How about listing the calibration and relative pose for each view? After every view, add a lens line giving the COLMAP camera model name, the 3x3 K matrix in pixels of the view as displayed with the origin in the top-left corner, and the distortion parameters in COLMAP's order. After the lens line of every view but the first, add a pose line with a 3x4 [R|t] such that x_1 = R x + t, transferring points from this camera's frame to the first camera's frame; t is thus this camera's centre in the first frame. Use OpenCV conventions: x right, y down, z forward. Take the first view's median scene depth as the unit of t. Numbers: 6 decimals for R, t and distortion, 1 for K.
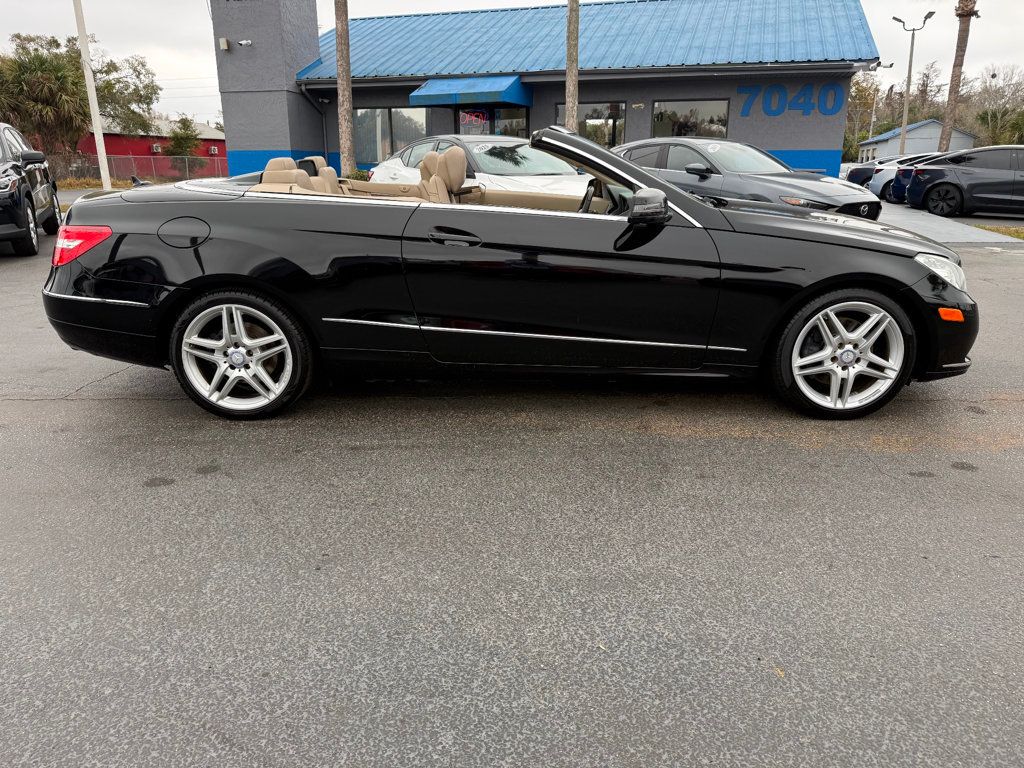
lens RADIAL K [[719.7, 0, 512.0], [0, 719.7, 384.0], [0, 0, 1]] dist [0.005082, -0.006511]
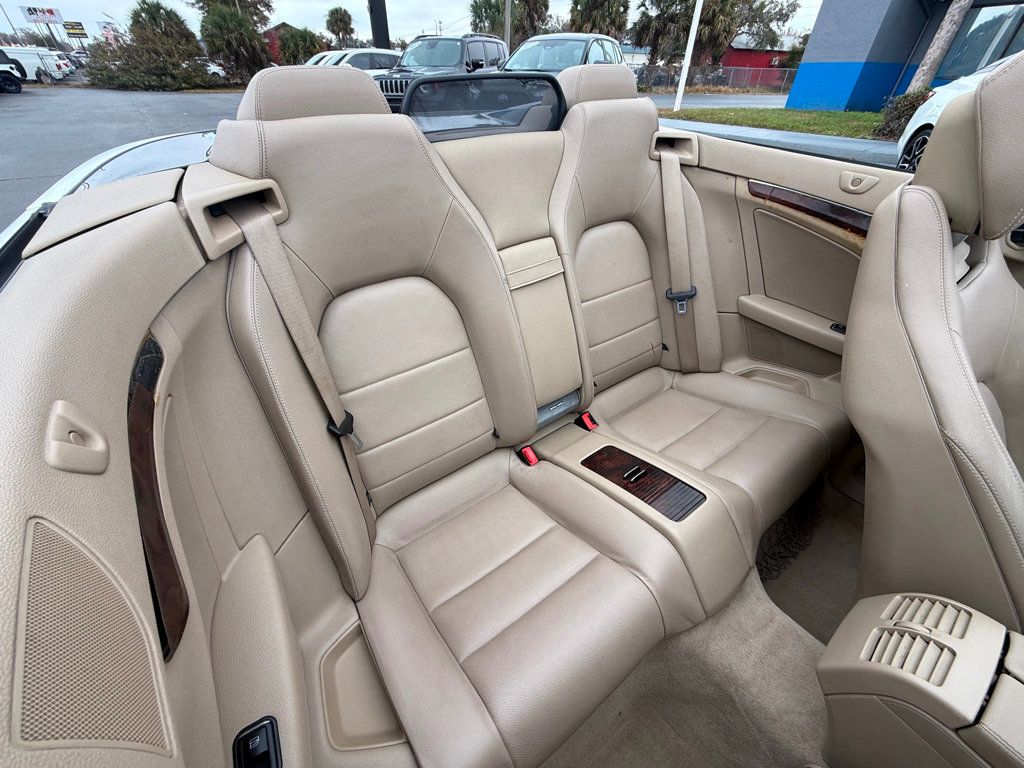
lens RADIAL K [[408.6, 0, 512.0], [0, 408.6, 384.0], [0, 0, 1]] dist [-0.000110, 0.000092]
pose [[0.607910, 0.492716, -0.622637, -0.022575], [-0.248067, 0.862776, 0.440546, -0.063188], [0.754260, -0.113356, 0.646716, 0.201417]]
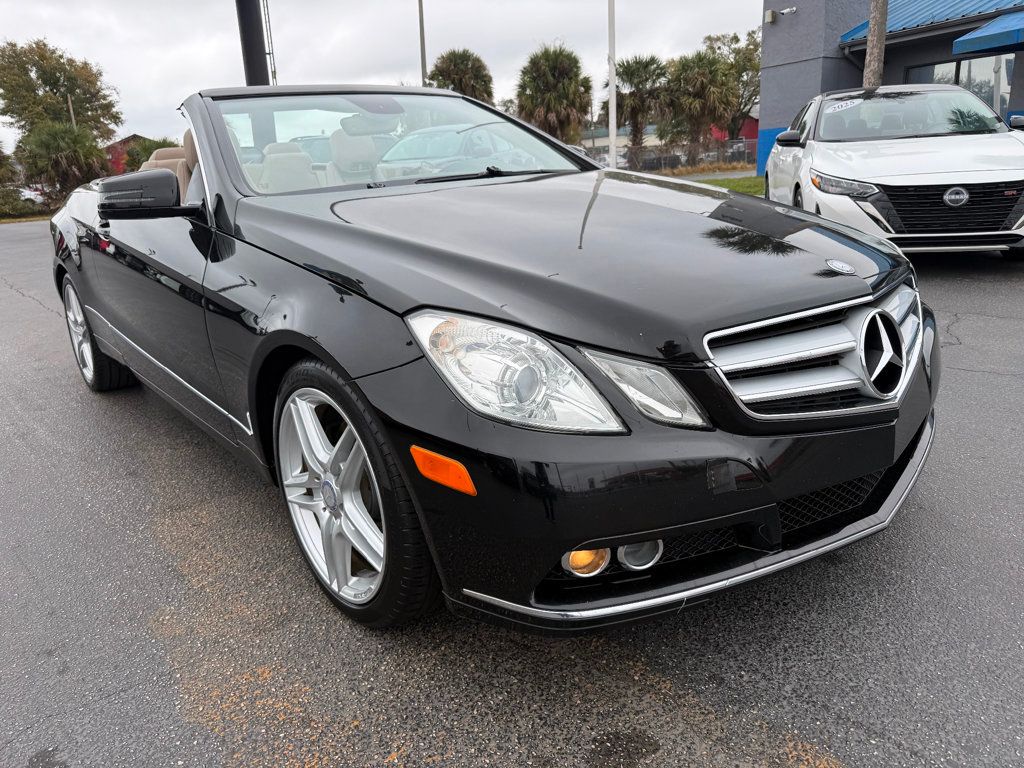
lens RADIAL K [[719.7, 0, 512.0], [0, 719.7, 384.0], [0, 0, 1]] dist [0.005082, -0.006511]
pose [[0.655056, 0.187833, -0.731861, 0.175169], [-0.169275, 0.980469, 0.100128, -0.036046], [0.736375, 0.058297, 0.674058, 0.146094]]
